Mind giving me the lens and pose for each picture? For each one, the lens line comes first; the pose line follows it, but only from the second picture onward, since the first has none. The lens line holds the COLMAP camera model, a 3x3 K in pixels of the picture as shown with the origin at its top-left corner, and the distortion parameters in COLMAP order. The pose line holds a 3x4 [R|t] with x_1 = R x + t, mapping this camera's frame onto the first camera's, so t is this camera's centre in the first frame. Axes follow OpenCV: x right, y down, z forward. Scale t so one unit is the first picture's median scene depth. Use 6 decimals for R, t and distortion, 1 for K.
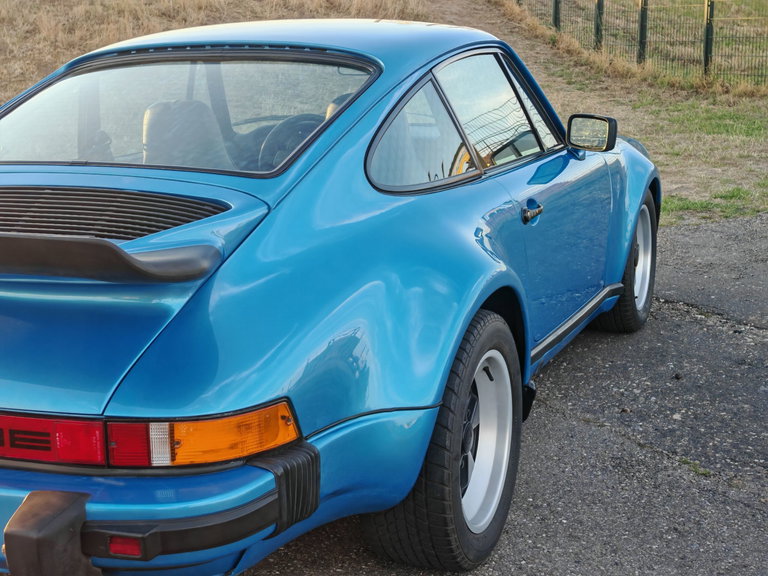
lens RADIAL K [[1181.4, 0, 383.5], [0, 1181.4, 294.2], [0, 0, 1]] dist [0.104194, 0.000000]
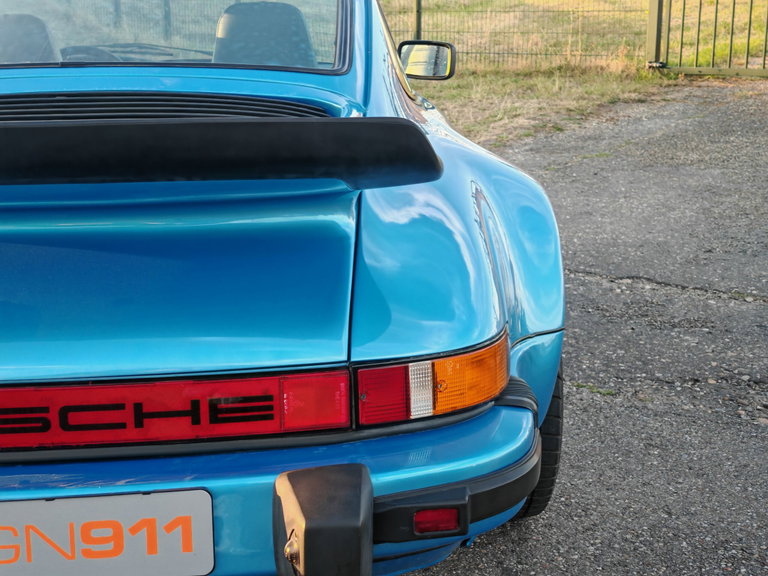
lens RADIAL K [[1181.4, 0, 382.2], [0, 1181.4, 286.2], [0, 0, 1]] dist [0.104194, 0.000000]
pose [[0.890395, -0.088524, 0.446498, -0.524762], [0.089780, 0.995792, 0.018392, 0.040007], [-0.446247, 0.023710, 0.894596, 0.298592]]
